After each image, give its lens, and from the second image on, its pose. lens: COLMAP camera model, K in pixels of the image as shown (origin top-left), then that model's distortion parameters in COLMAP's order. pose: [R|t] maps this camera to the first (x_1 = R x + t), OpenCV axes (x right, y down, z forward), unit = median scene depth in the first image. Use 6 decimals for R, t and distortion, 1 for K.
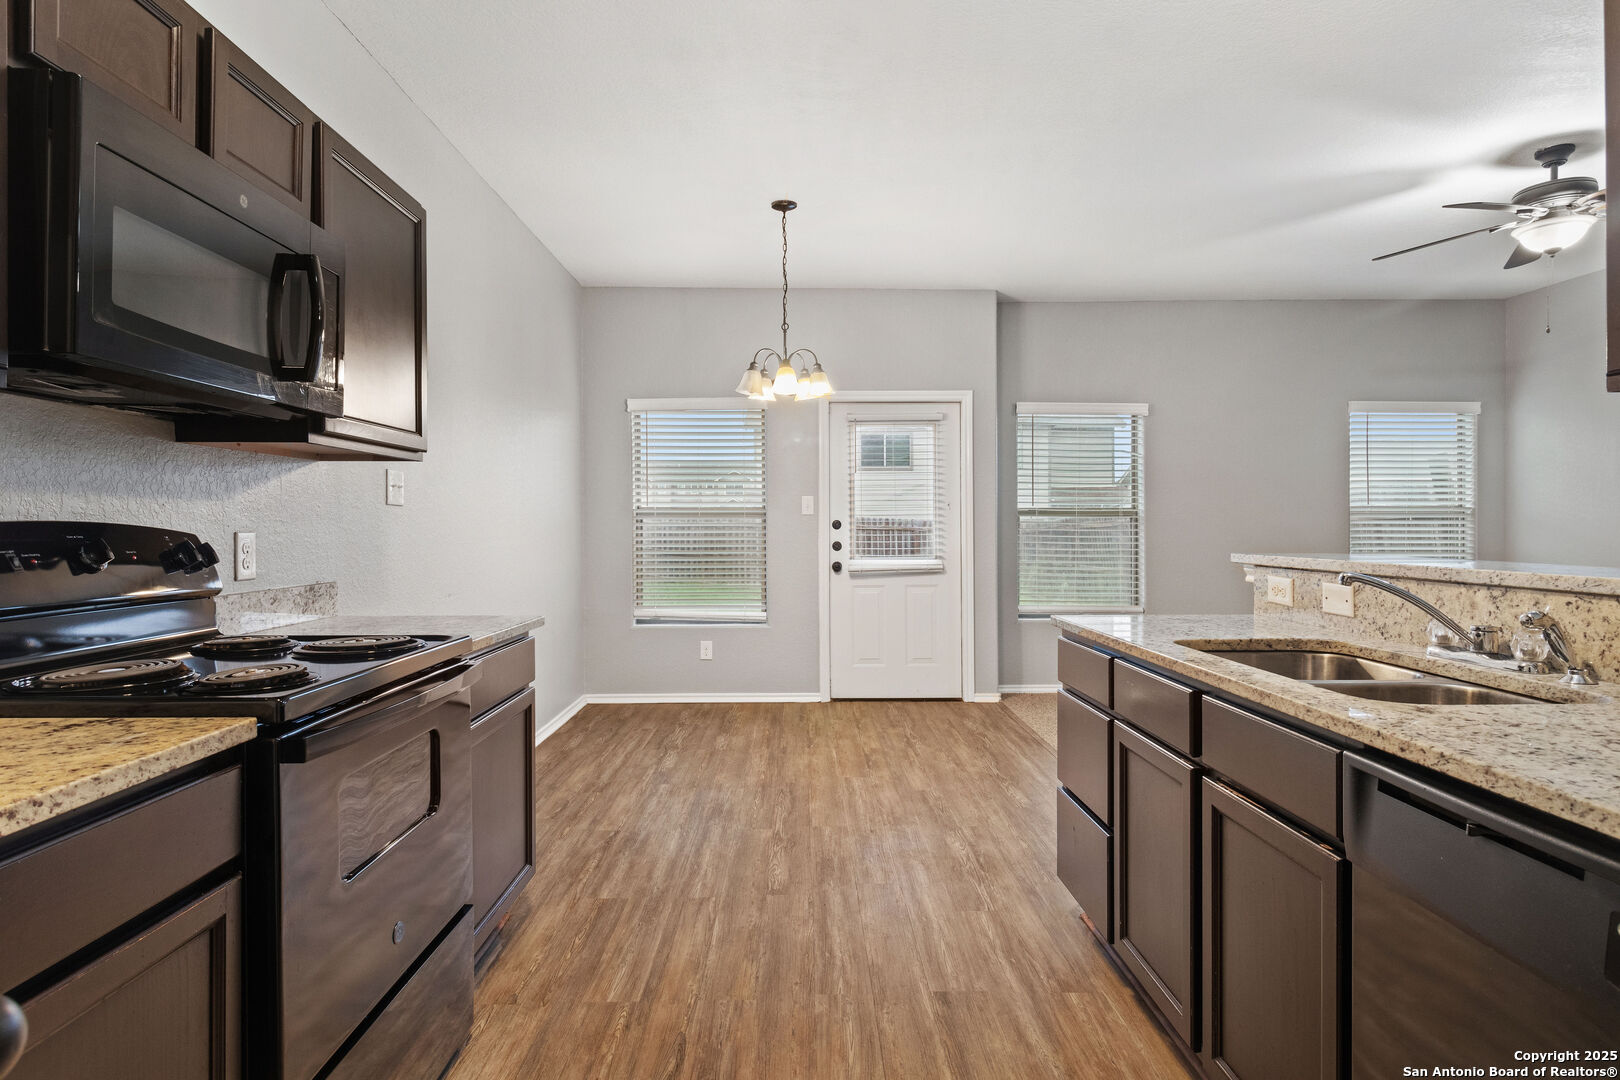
lens RADIAL K [[878.4, 0, 810.0], [0, 878.4, 540.0], [0, 0, 1]] dist [-0.000702, -0.000036]
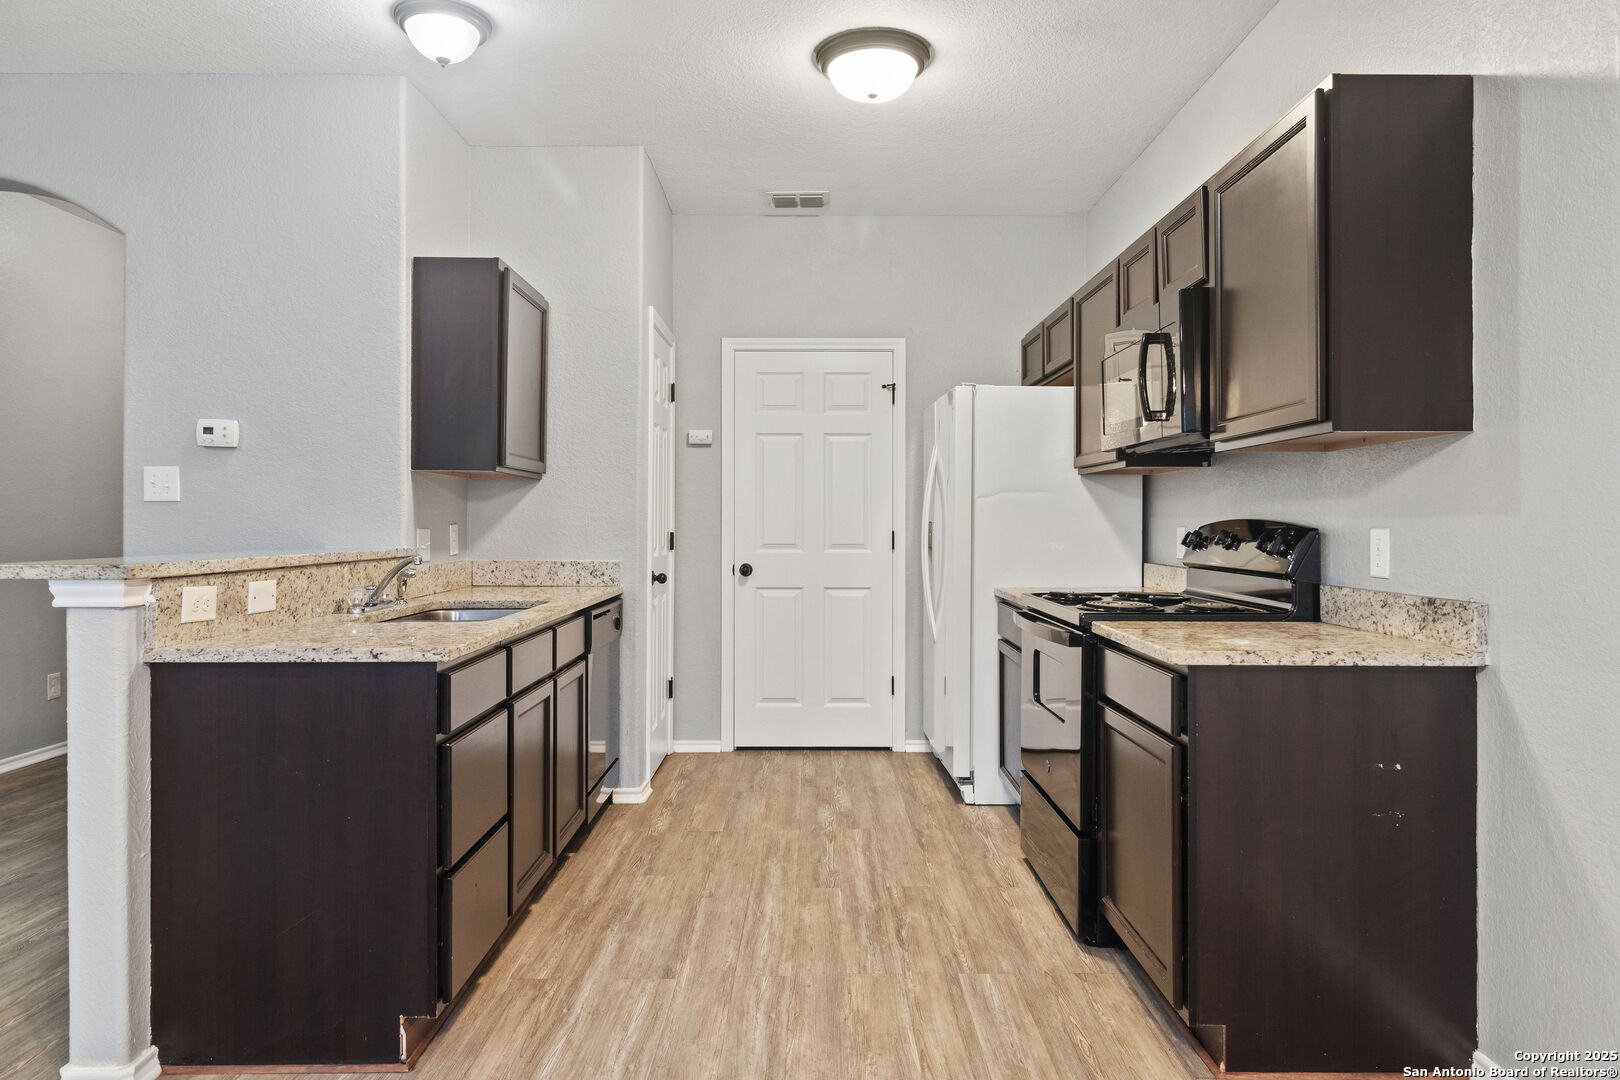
lens RADIAL K [[653.8, 0, 809.5], [0, 653.8, 516.5], [0, 0, 1]] dist [0.000034, 0.000001]
pose [[-0.999903, 0.000828, 0.013888, -0.027689], [0.000944, 0.999965, 0.008338, -0.029162], [-0.013881, 0.008351, -0.999869, 1.776713]]
